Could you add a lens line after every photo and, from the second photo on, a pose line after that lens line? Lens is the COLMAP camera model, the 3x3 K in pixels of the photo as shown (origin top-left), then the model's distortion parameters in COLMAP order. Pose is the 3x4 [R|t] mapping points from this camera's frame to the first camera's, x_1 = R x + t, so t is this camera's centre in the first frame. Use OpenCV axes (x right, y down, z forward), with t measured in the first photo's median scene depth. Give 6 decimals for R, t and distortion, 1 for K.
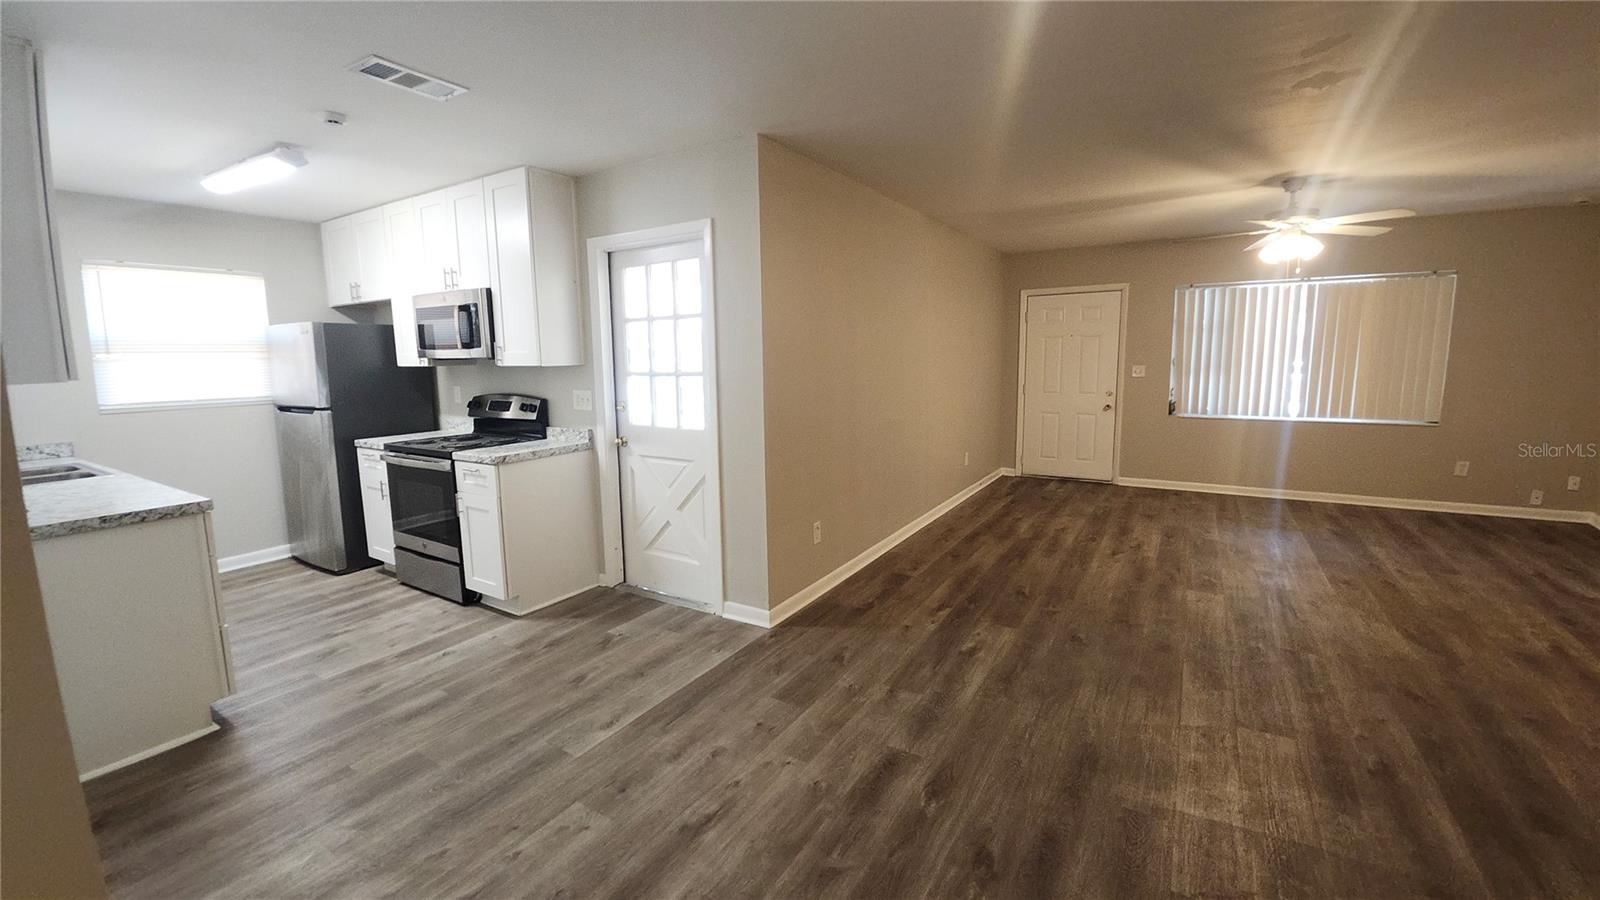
lens RADIAL K [[630.6, 0, 800.0], [0, 630.6, 450.0], [0, 0, 1]] dist [0.000899, -0.014044]
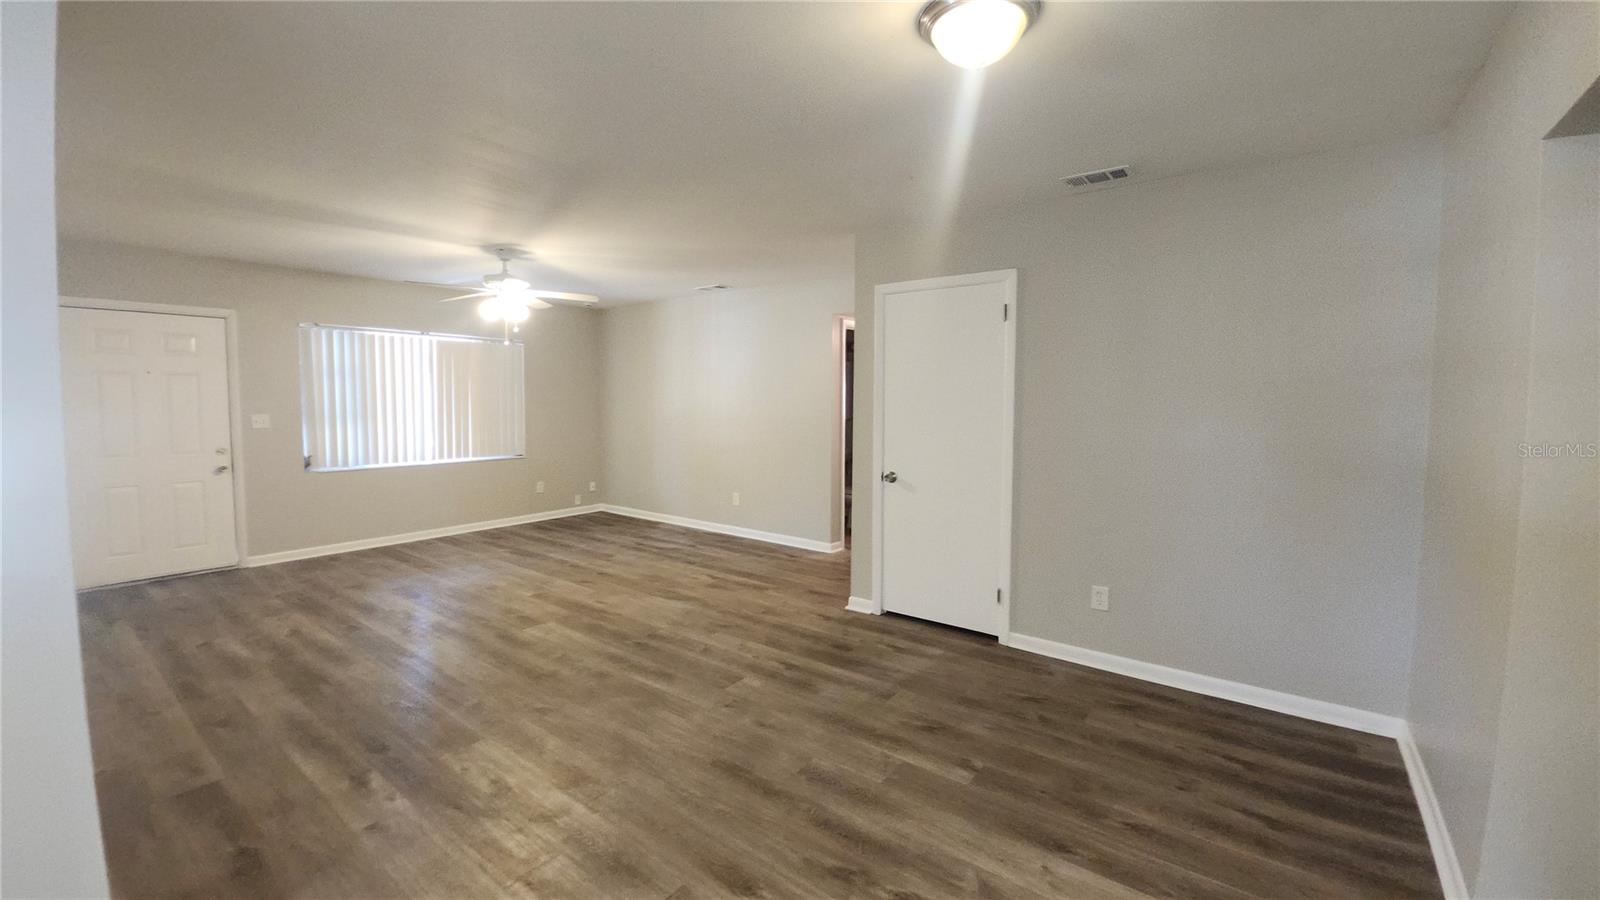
lens RADIAL K [[630.6, 0, 800.0], [0, 630.6, 450.0], [0, 0, 1]] dist [0.000899, -0.014044]
pose [[0.076791, -0.059563, 0.995267, -0.278405], [0.137020, 0.989374, 0.048638, -0.043645], [-0.987587, 0.132636, 0.084136, 0.343587]]
